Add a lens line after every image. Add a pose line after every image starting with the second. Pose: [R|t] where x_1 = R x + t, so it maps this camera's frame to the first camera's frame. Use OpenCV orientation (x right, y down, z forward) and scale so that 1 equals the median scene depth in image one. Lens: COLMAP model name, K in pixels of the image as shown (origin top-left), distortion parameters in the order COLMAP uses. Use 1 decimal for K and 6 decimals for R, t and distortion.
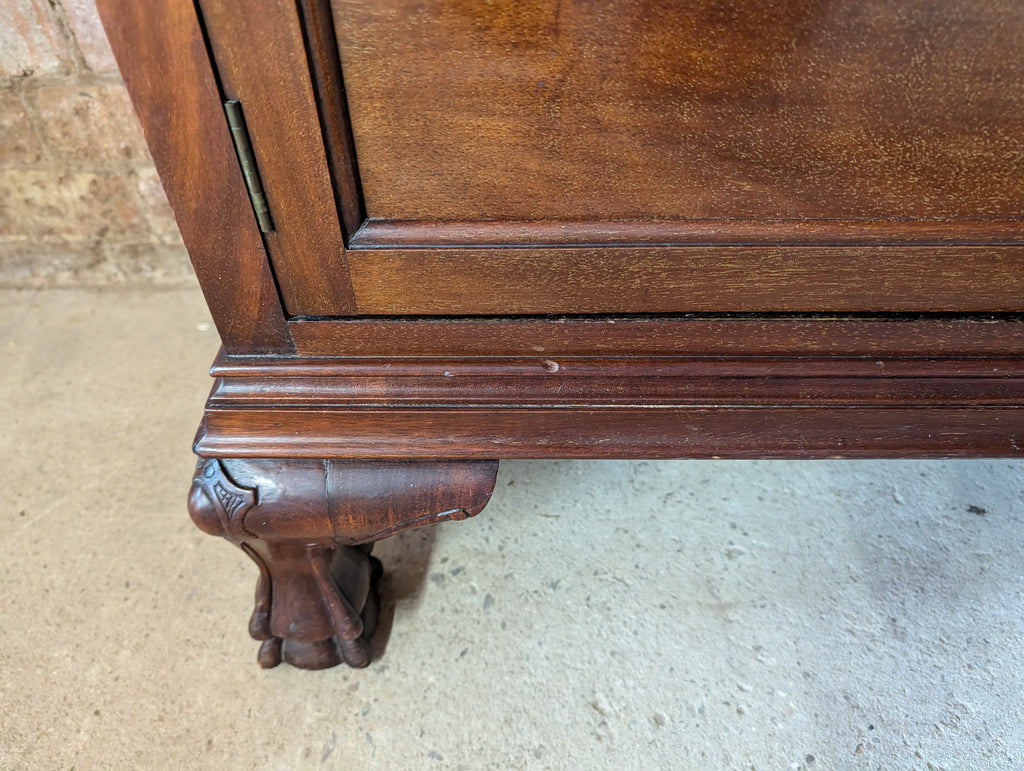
lens RADIAL K [[730.2, 0, 513.4], [0, 730.2, 388.1], [0, 0, 1]] dist [0.007979, -0.011082]
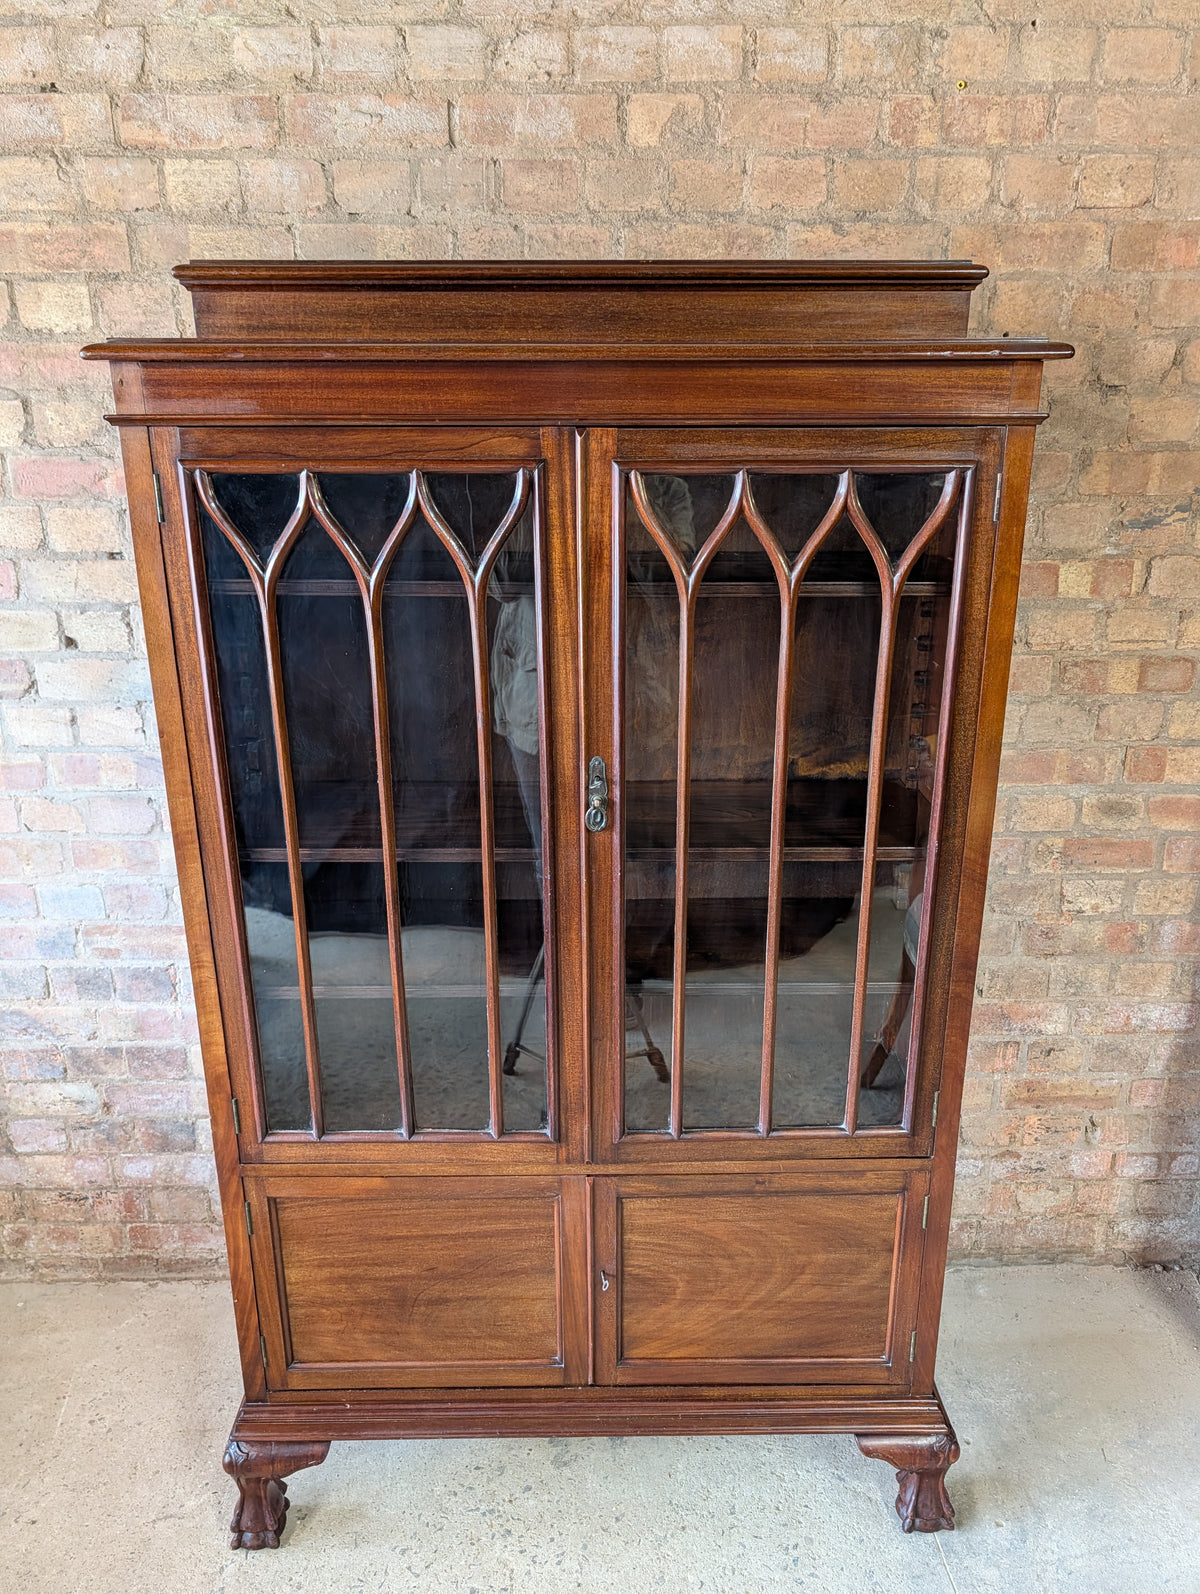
lens RADIAL K [[1136.6, 0, 603.1], [0, 1136.6, 792.8], [0, 0, 1]] dist [0.007979, -0.011082]
pose [[0.999806, -0.003384, 0.019410, 1.507764], [0.011962, 0.887056, -0.461507, 0.175337], [-0.015656, 0.461649, 0.886924, -3.282566]]
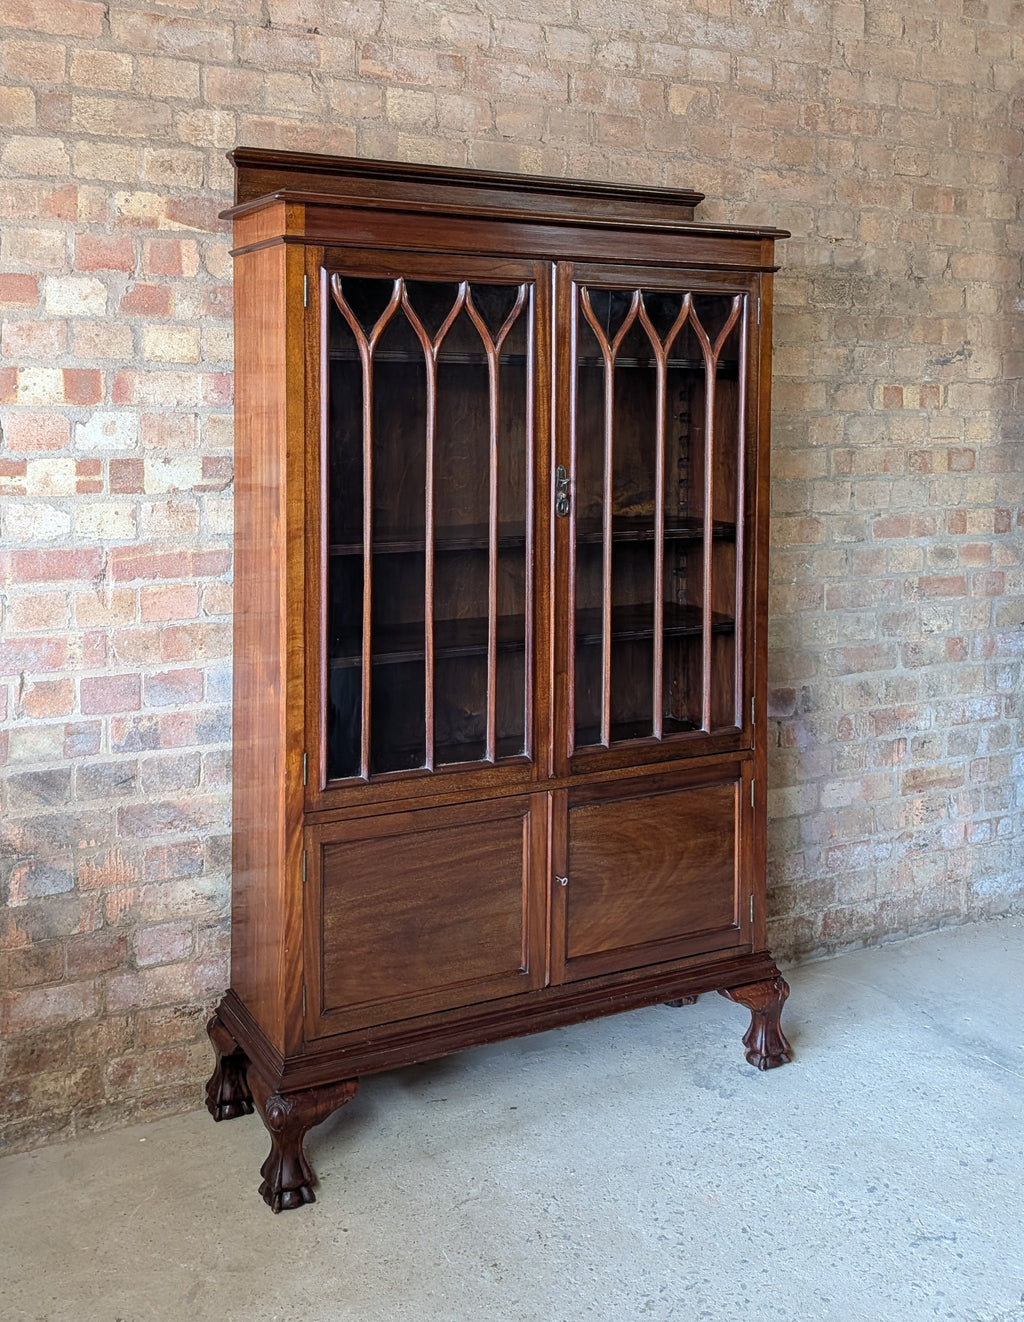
lens RADIAL K [[1420.3, 0, 553.6], [0, 1420.3, 440.1], [0, 0, 1]] dist [0.003082, 0.000000]
pose [[0.871318, -0.003872, 0.490704, -1.763645], [0.340039, 0.725737, -0.598063, 1.581715], [-0.353806, 0.687962, 0.633664, -4.007558]]
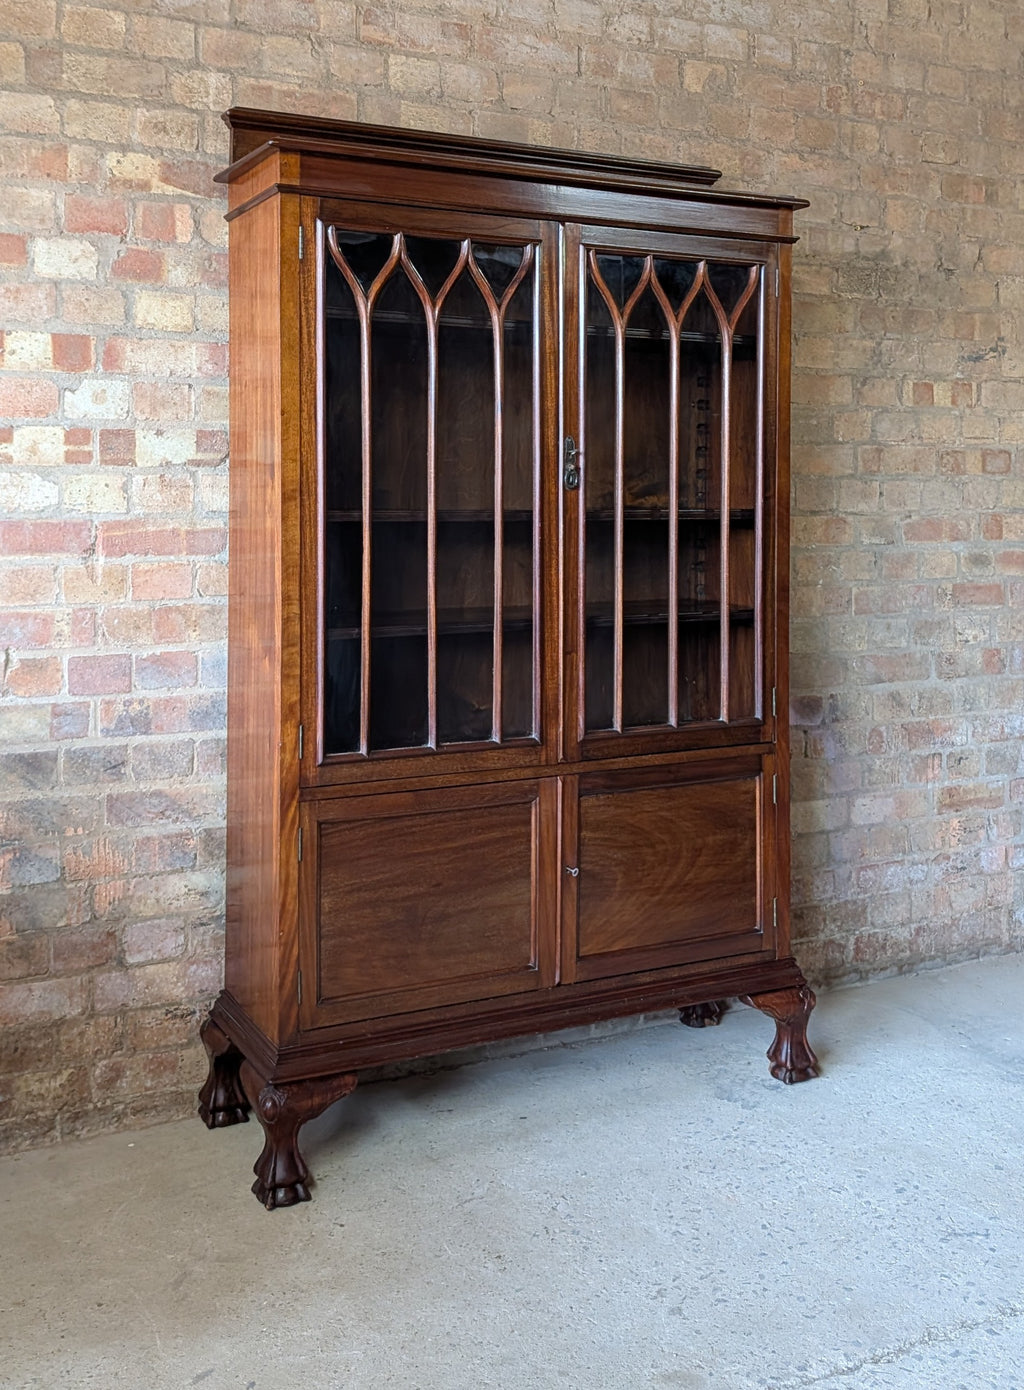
lens RADIAL K [[1496.7, 0, 575.5], [0, 1496.7, 492.7], [0, 0, 1]] dist [0.003063, 0.000000]
pose [[0.875716, 0.006418, 0.482784, -1.708233], [0.338060, 0.705765, -0.622584, 1.962477], [-0.344728, 0.708417, 0.615880, -3.766993]]
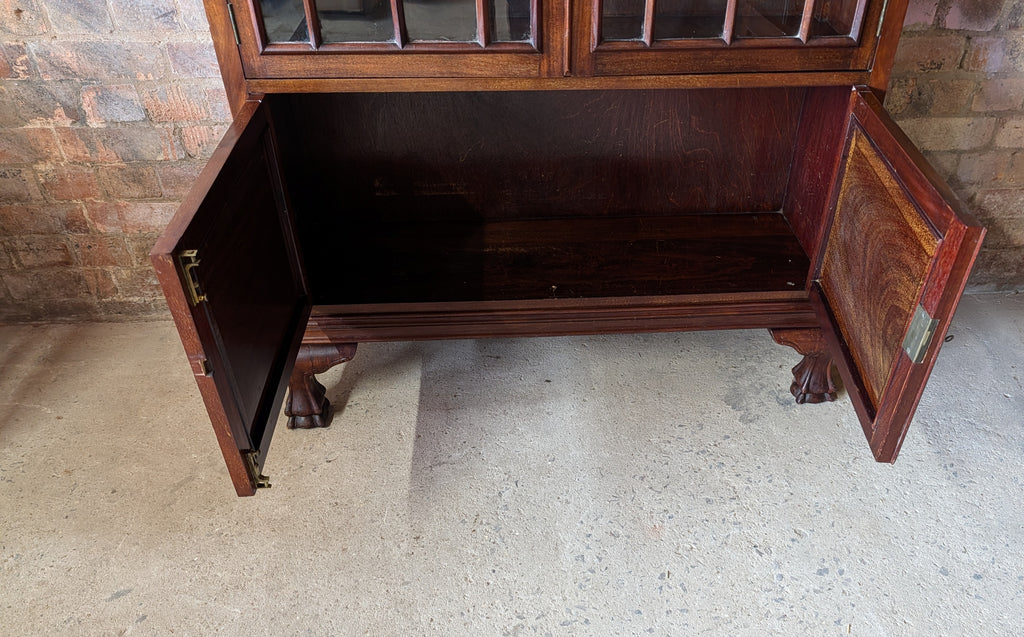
lens RADIAL K [[815.7, 0, 565.9], [0, 815.7, 411.1], [0, 0, 1]] dist [0.014015, -0.010497]
pose [[0.996509, -0.039149, 0.073737, 0.502995], [0.045232, 0.995546, -0.082713, 0.582957], [-0.070171, 0.085760, 0.993842, -2.230437]]
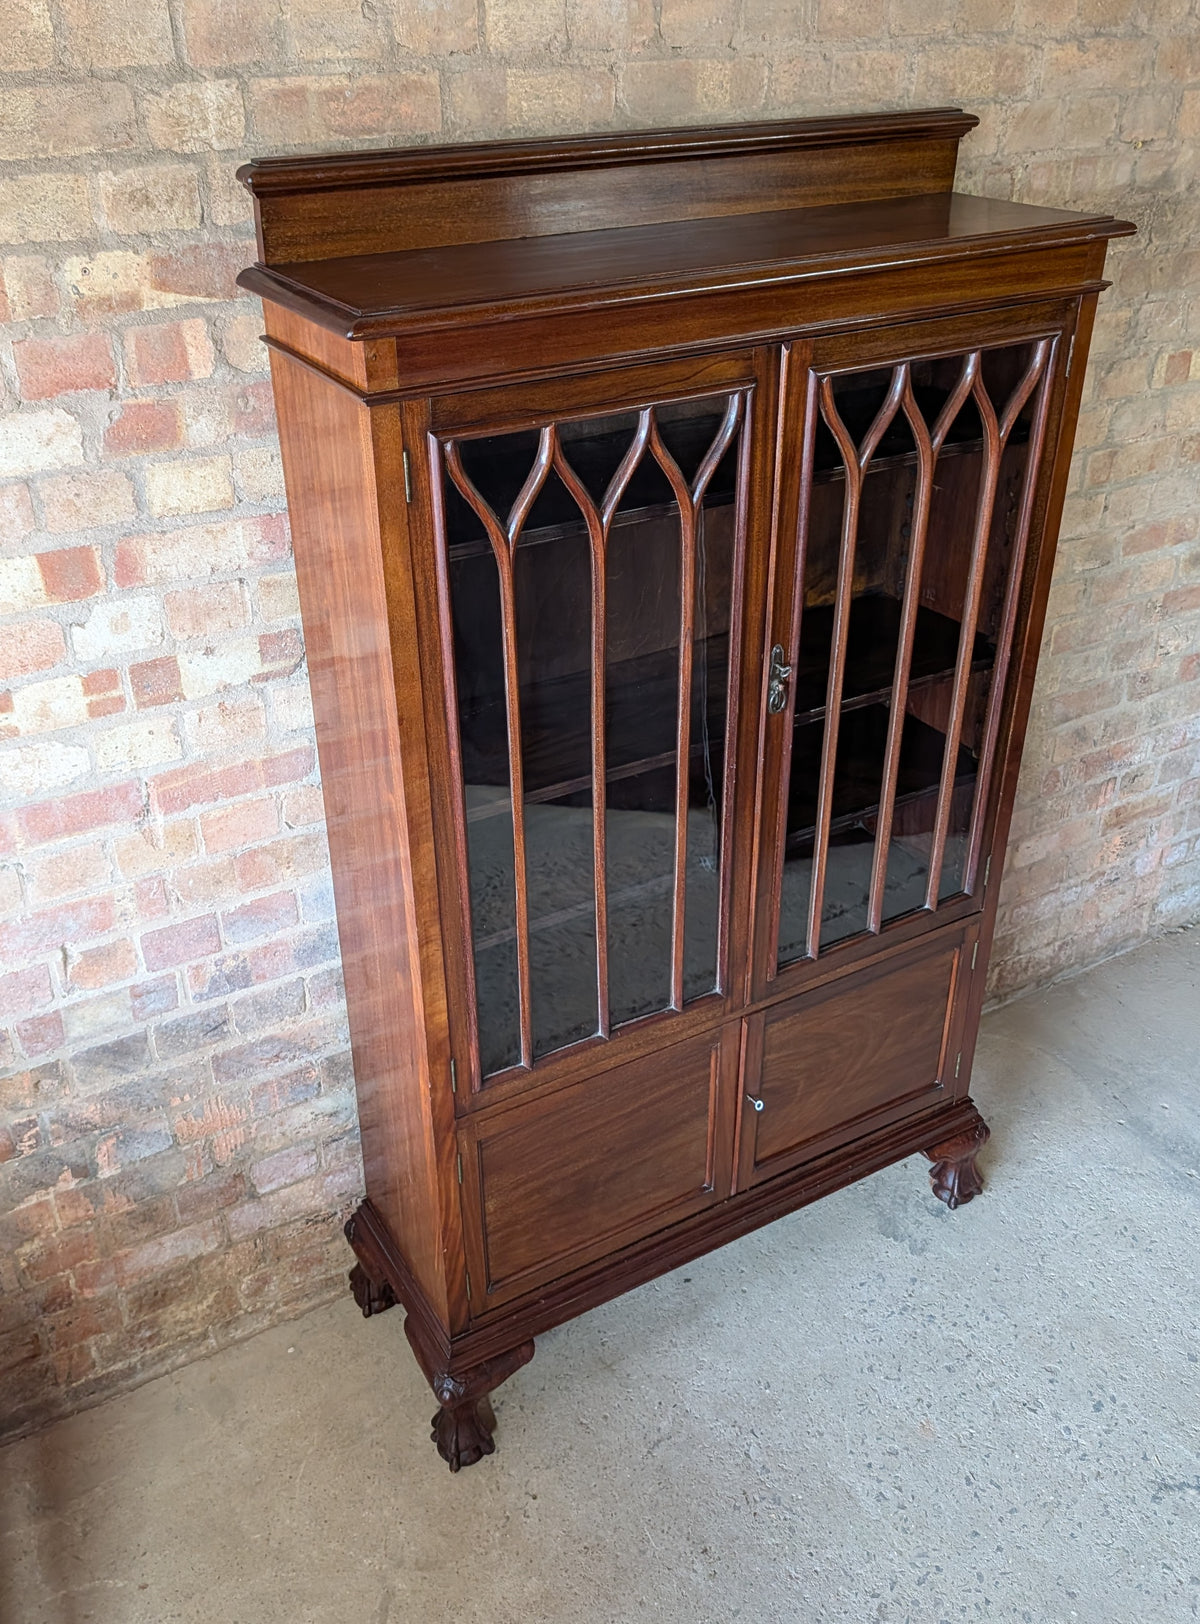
lens RADIAL K [[1403.4, 0, 557.1], [0, 1403.4, 779.0], [0, 0, 1]] dist [0.000469, -0.002293]
pose [[0.869489, -0.252966, 0.424260, -1.283144], [0.362425, 0.910303, -0.199993, -0.575651], [-0.335614, 0.327654, 0.883180, -3.507024]]
